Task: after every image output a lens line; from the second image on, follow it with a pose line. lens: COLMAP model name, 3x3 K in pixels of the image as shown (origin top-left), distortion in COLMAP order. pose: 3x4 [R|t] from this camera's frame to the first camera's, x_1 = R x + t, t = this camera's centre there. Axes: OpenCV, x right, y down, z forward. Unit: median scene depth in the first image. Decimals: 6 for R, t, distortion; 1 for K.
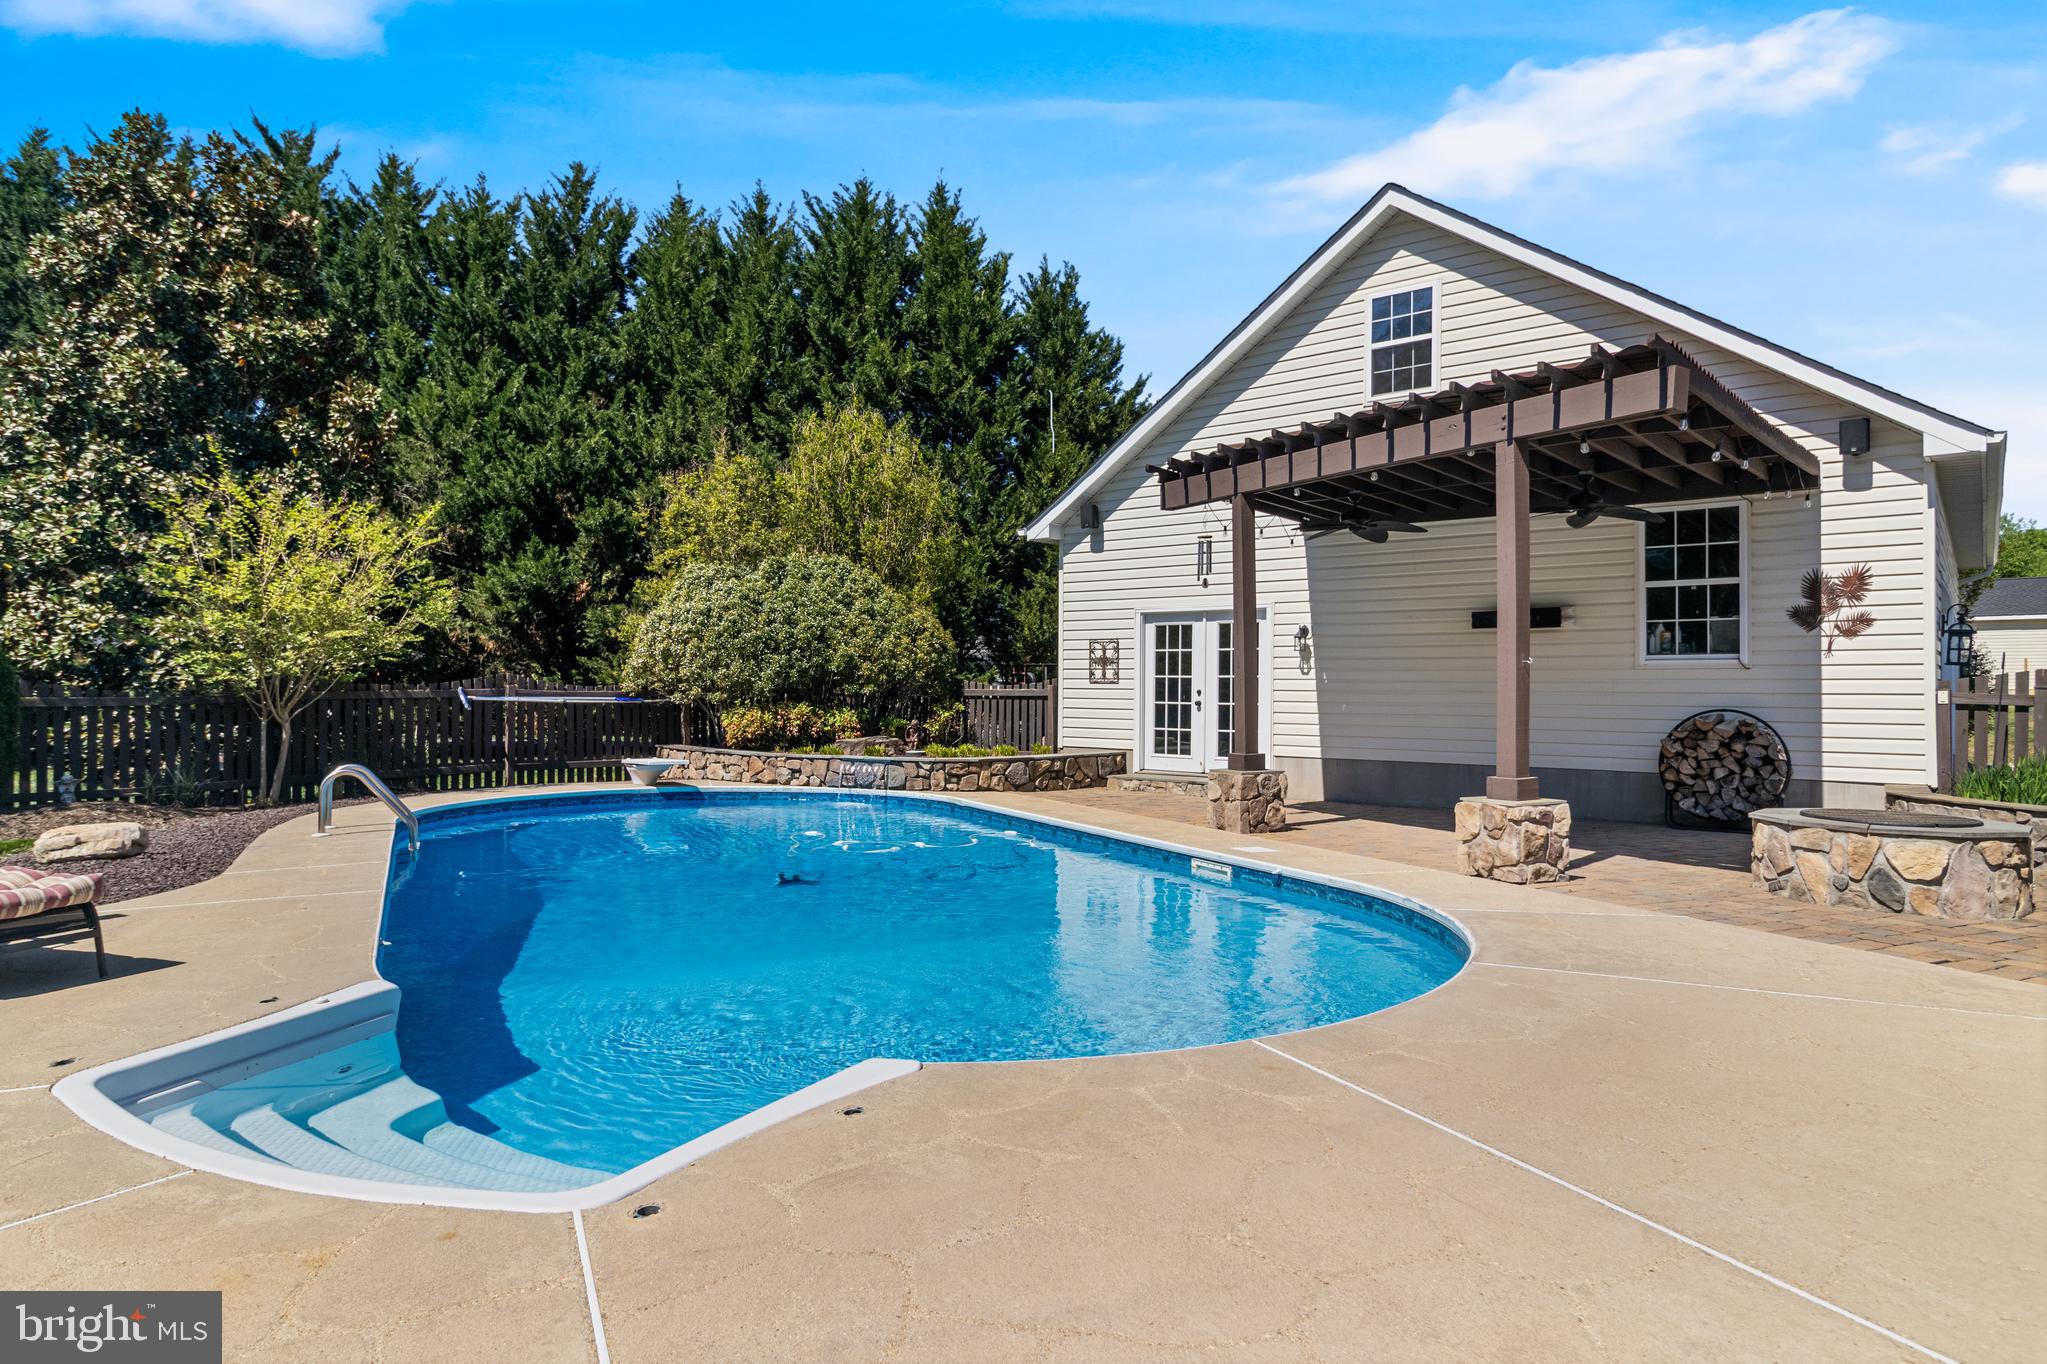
lens RADIAL K [[1198.5, 0, 1023.5], [0, 1198.5, 682.0], [0, 0, 1]] dist [-0.000974, 0.001200]
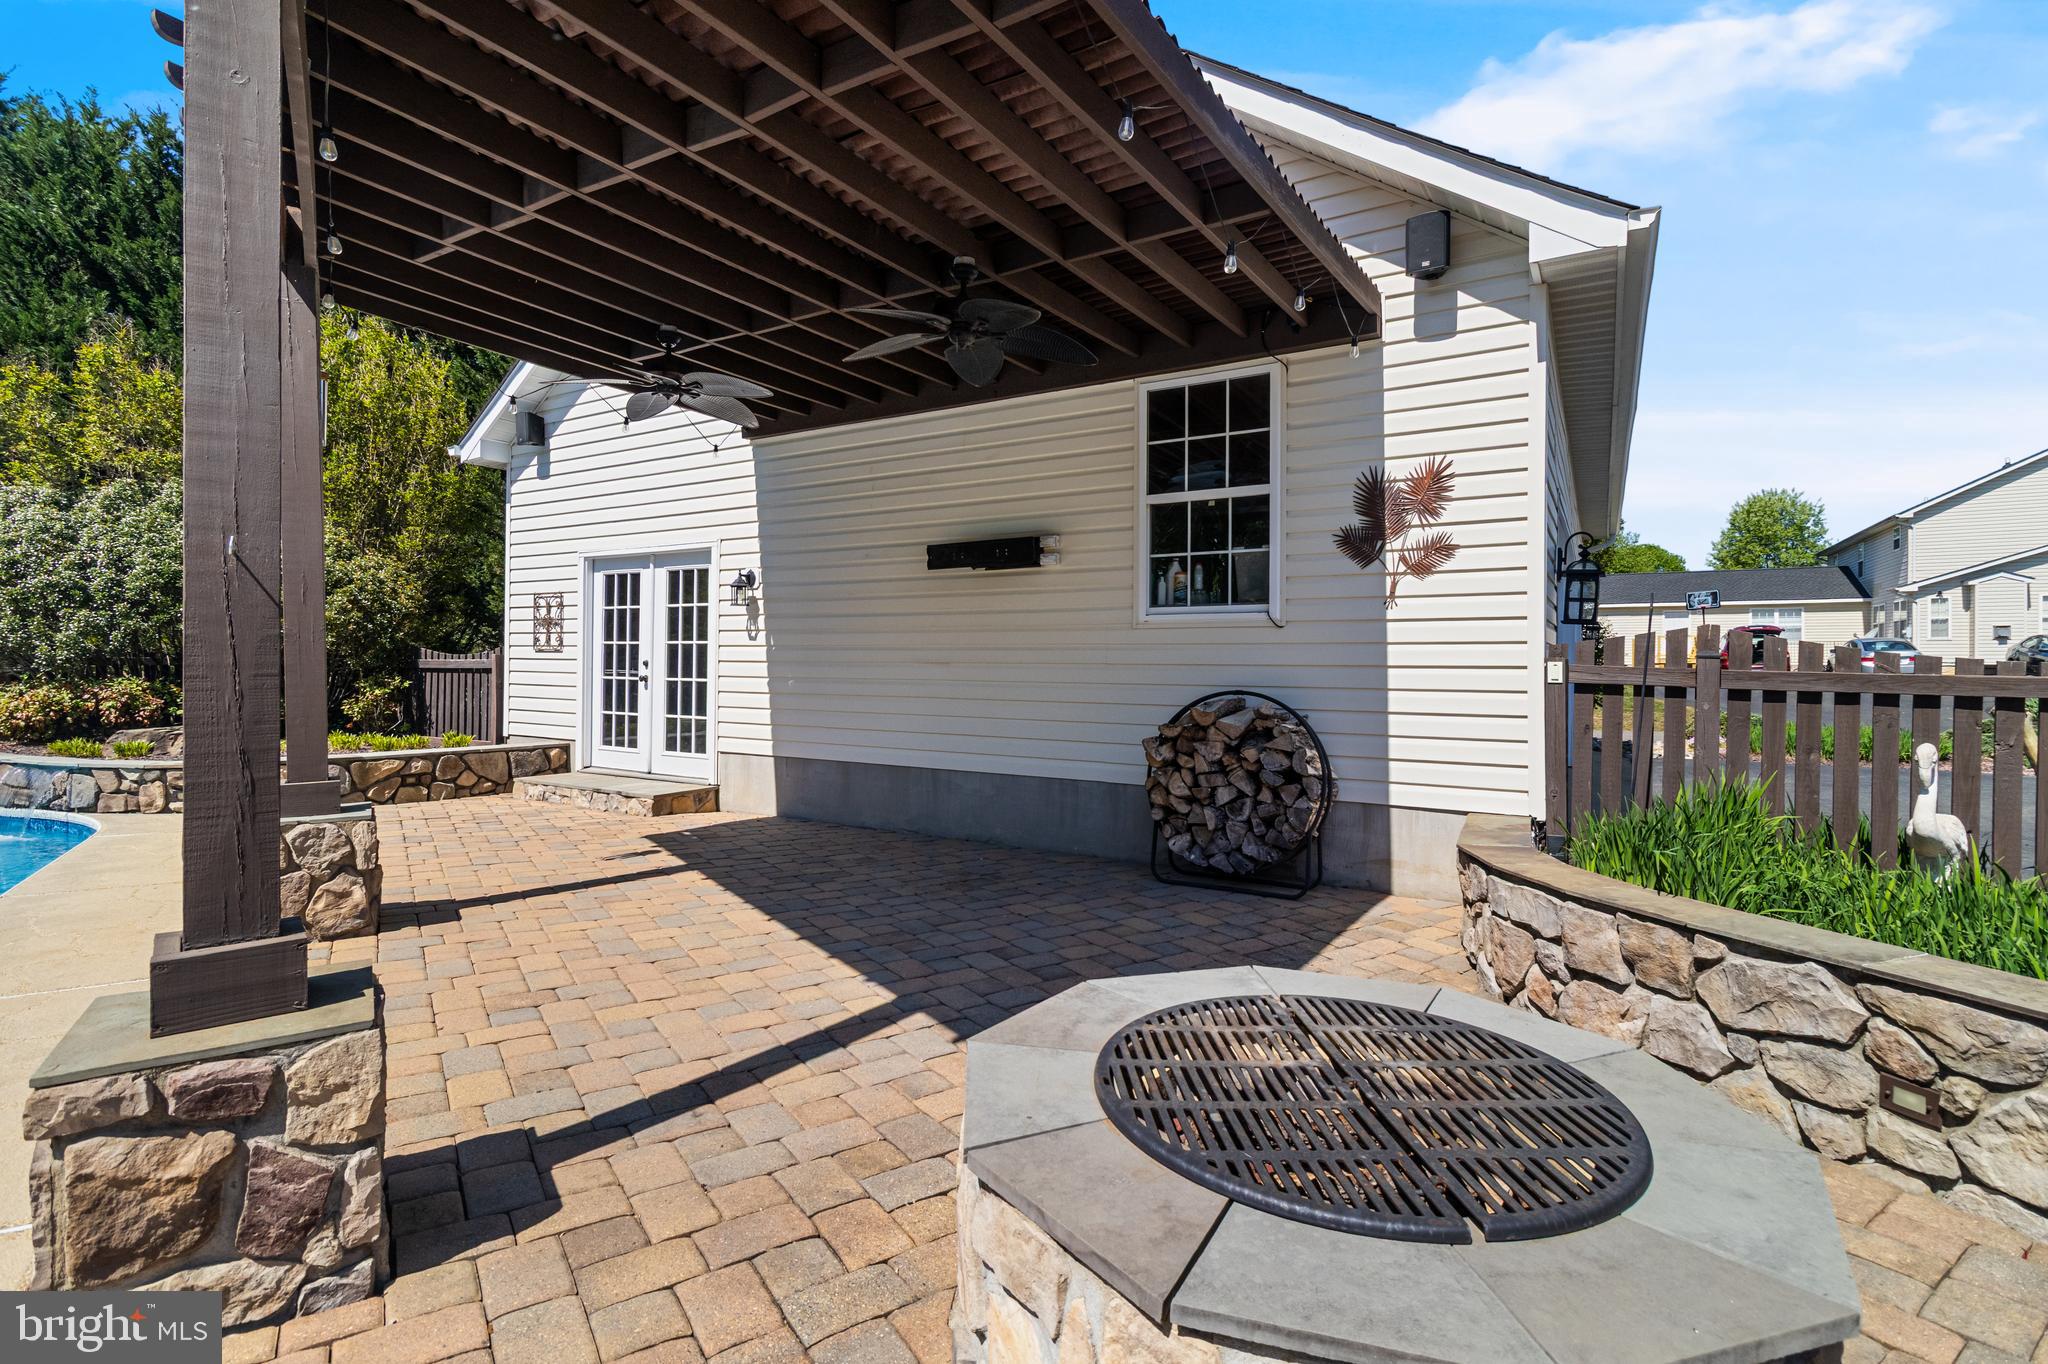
lens RADIAL K [[974.1, 0, 1020.4], [0, 974.1, 669.6], [0, 0, 1]] dist [-0.000467, -0.000316]
pose [[0.990406, 0.001878, 0.138172, 0.376049], [-0.003547, 0.999924, 0.011831, 0.005600], [-0.138140, -0.012208, 0.990338, 0.479461]]
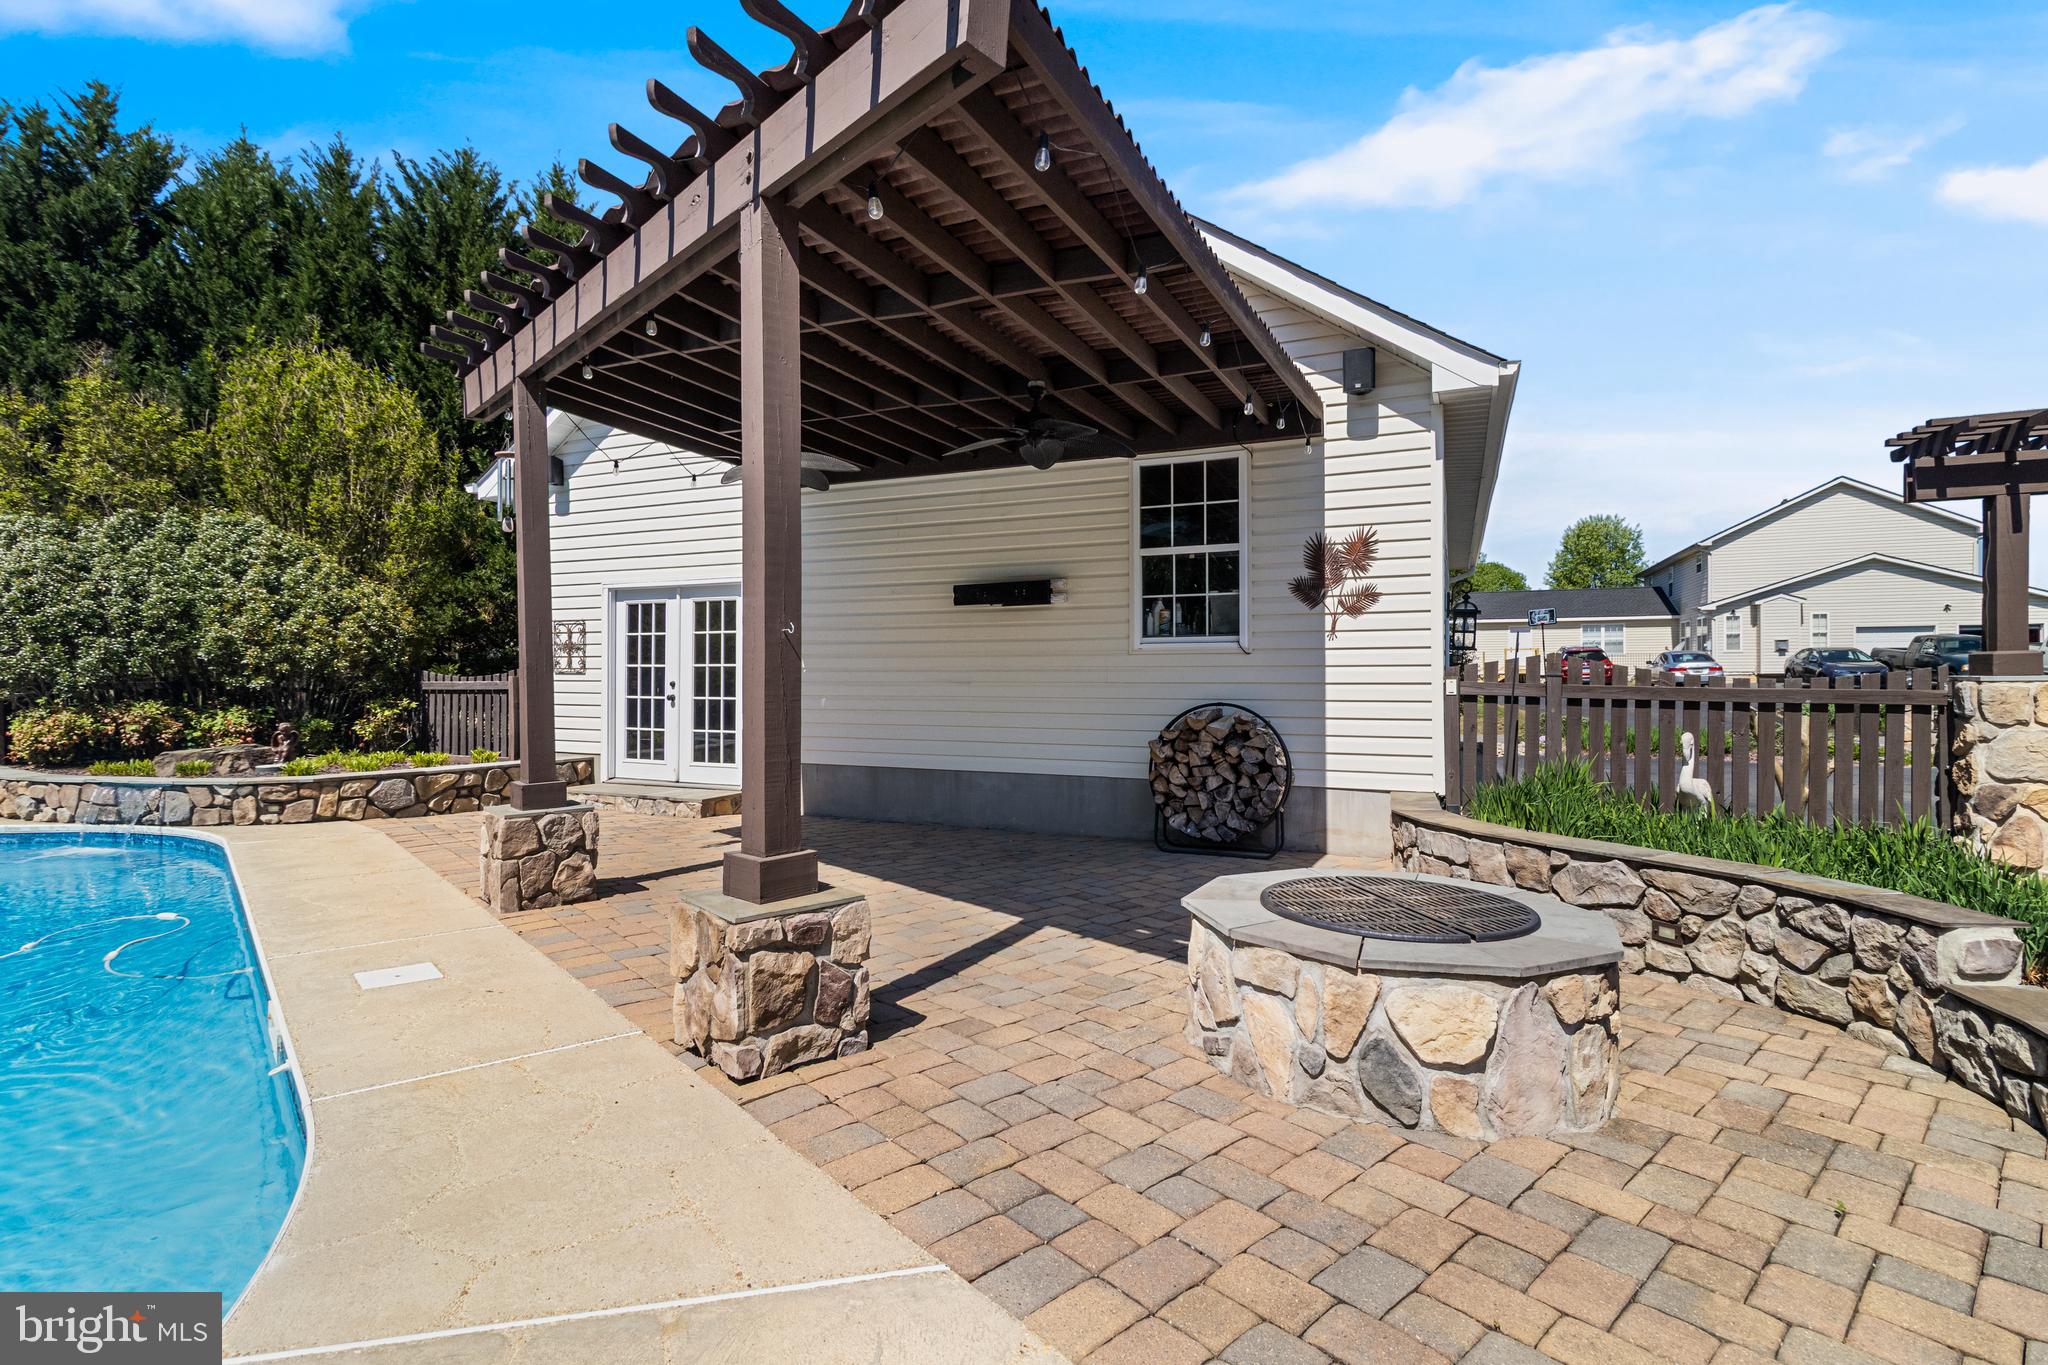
lens RADIAL K [[973.8, 0, 1026.6], [0, 973.8, 683.5], [0, 0, 1]] dist [-0.001058, 0.000022]
pose [[0.965469, -0.006446, 0.260437, 0.266802], [0.003412, 0.999921, 0.012101, 0.000877], [-0.260494, -0.010795, 0.965415, 0.369159]]
